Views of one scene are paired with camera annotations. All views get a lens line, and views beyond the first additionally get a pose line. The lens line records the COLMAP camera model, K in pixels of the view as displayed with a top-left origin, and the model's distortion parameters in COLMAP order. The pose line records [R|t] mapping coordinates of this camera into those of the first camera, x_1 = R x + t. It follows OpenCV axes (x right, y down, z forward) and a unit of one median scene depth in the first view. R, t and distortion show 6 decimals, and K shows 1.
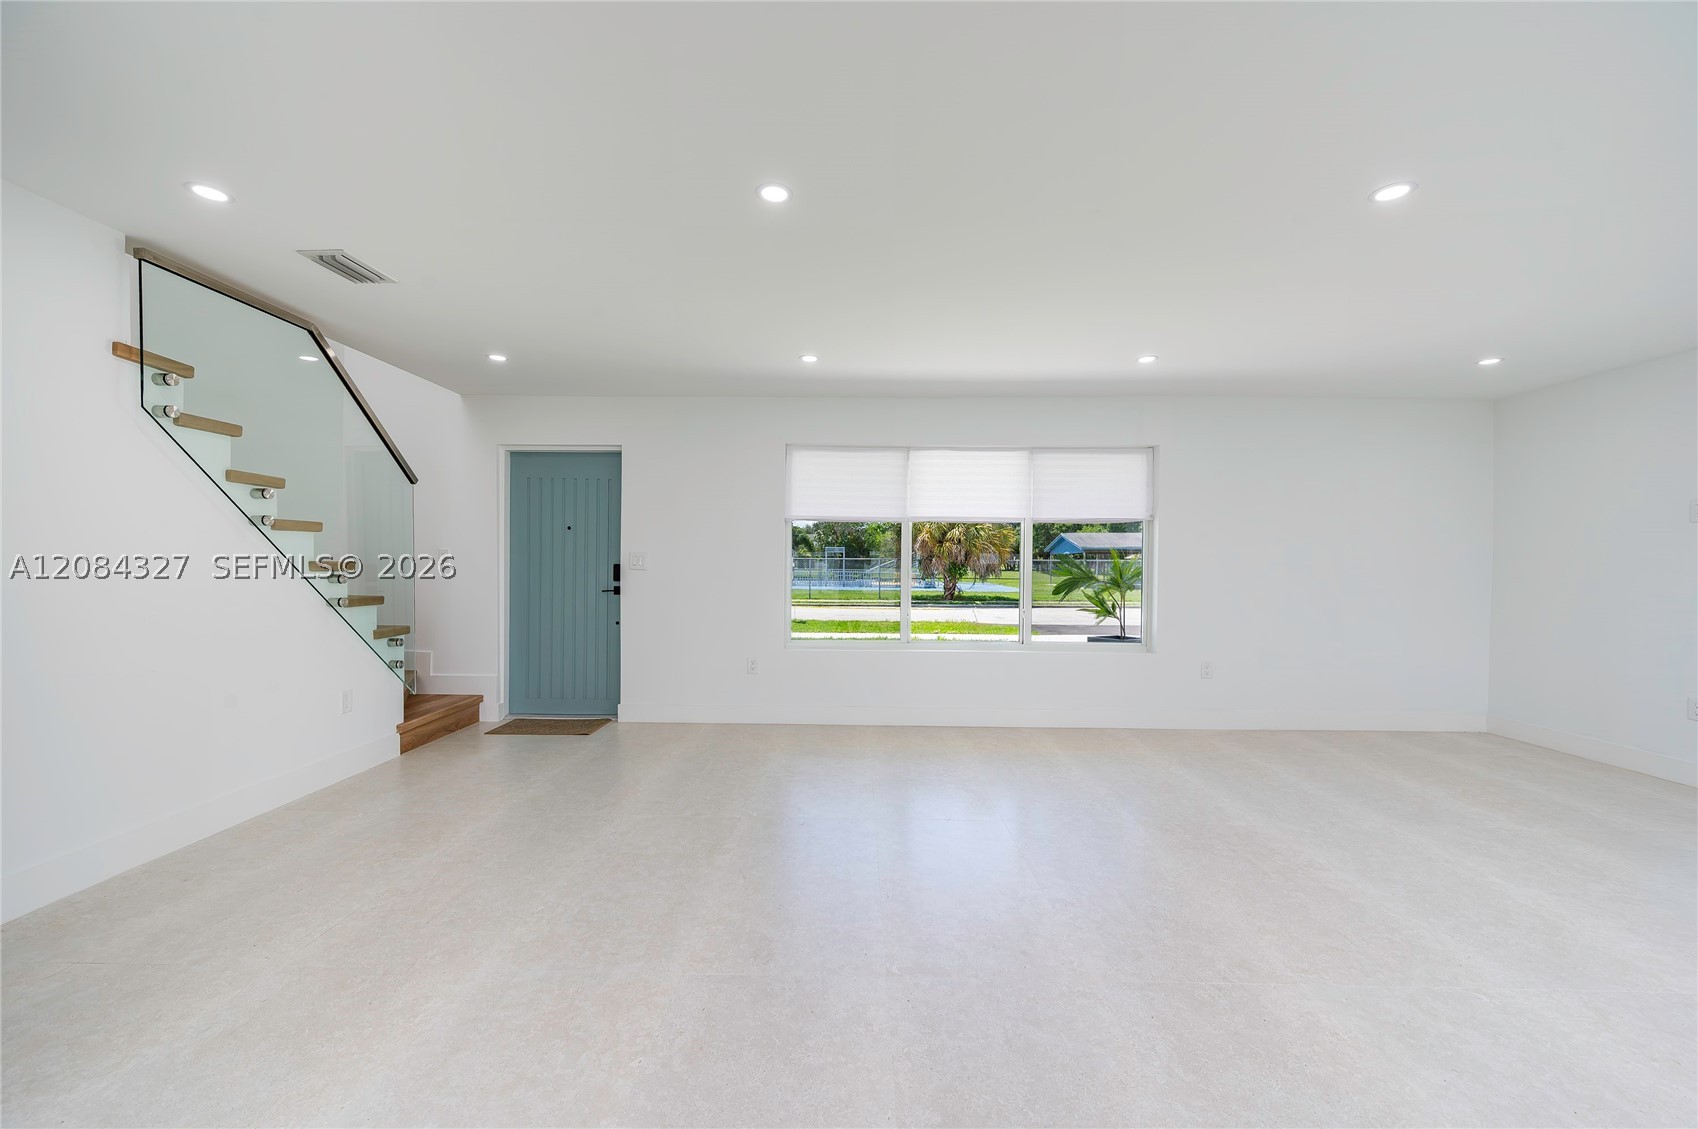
lens RADIAL K [[666.5, 0, 849.0], [0, 666.5, 564.5], [0, 0, 1]] dist [0.000446, 0.000001]
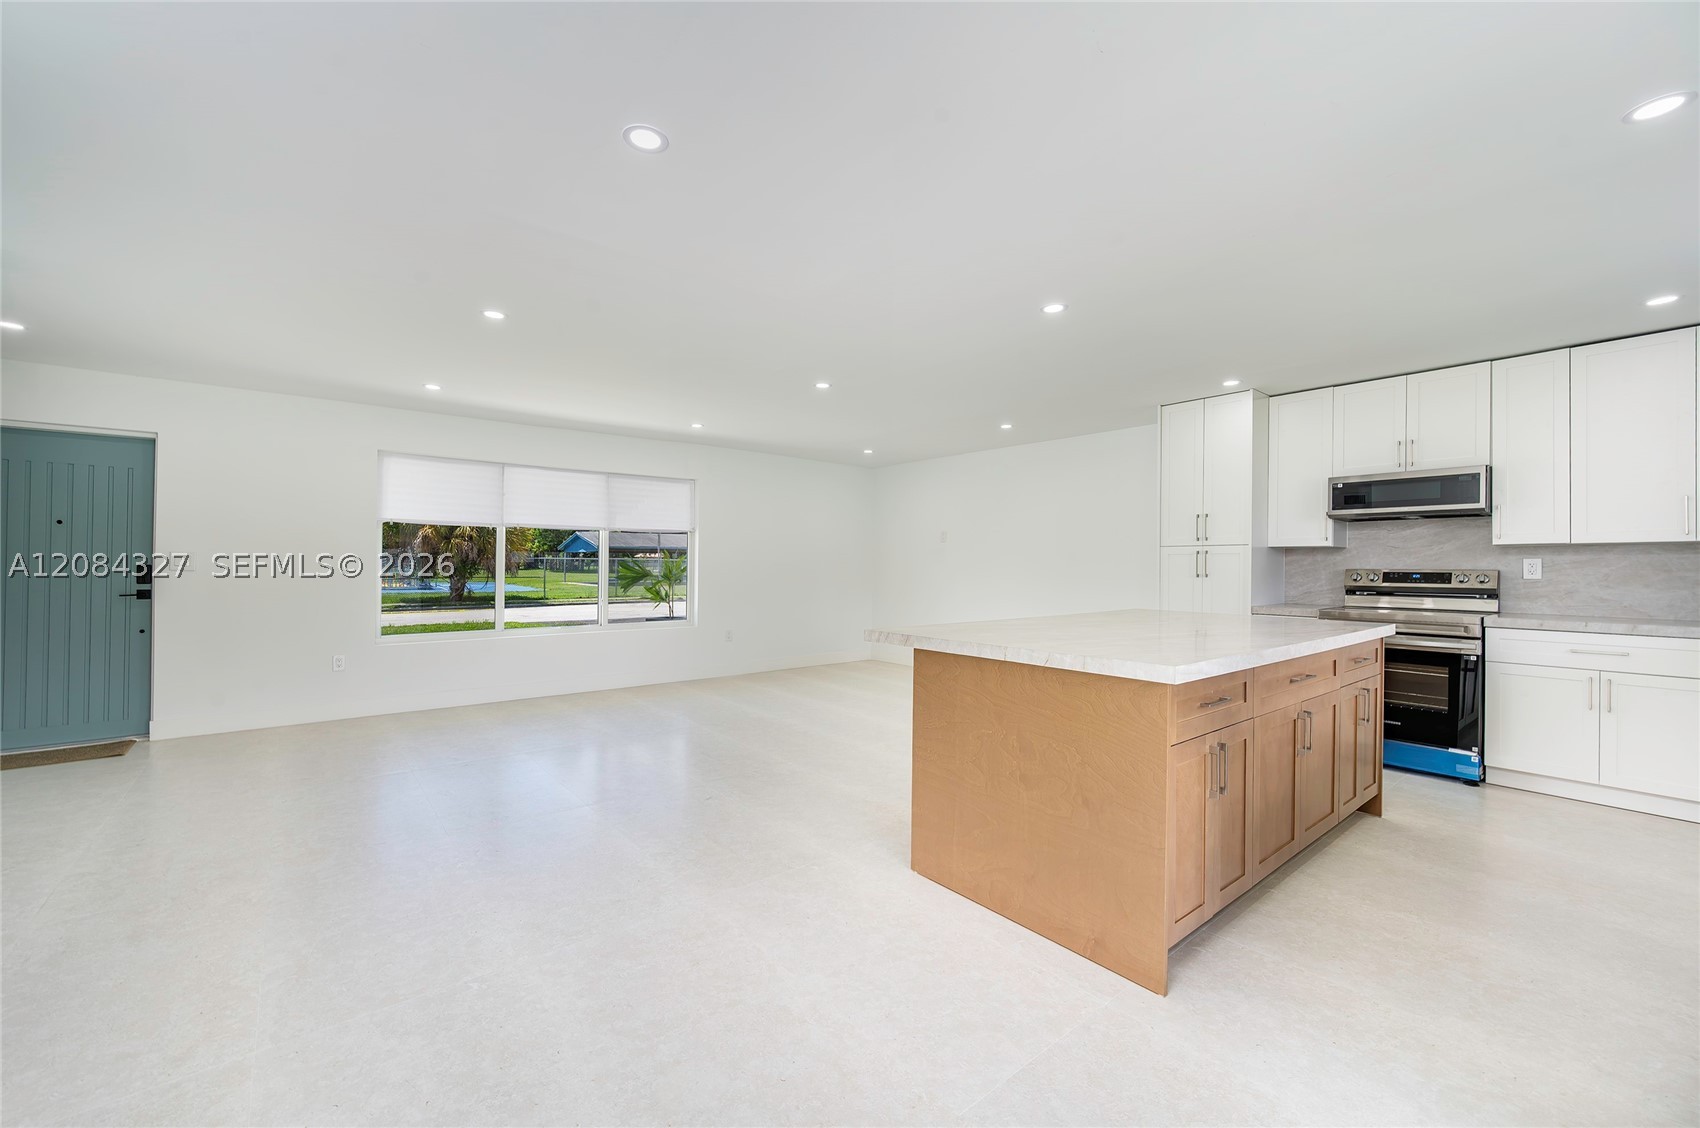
lens RADIAL K [[667.3, 0, 850.0], [0, 667.3, 564.0], [0, 0, 1]] dist [0.000446, 0.000001]
pose [[0.759802, -0.002465, 0.650150, -0.203327], [0.000793, 0.999996, 0.002864, -0.002467], [-0.650155, -0.001660, 0.759800, -0.274354]]
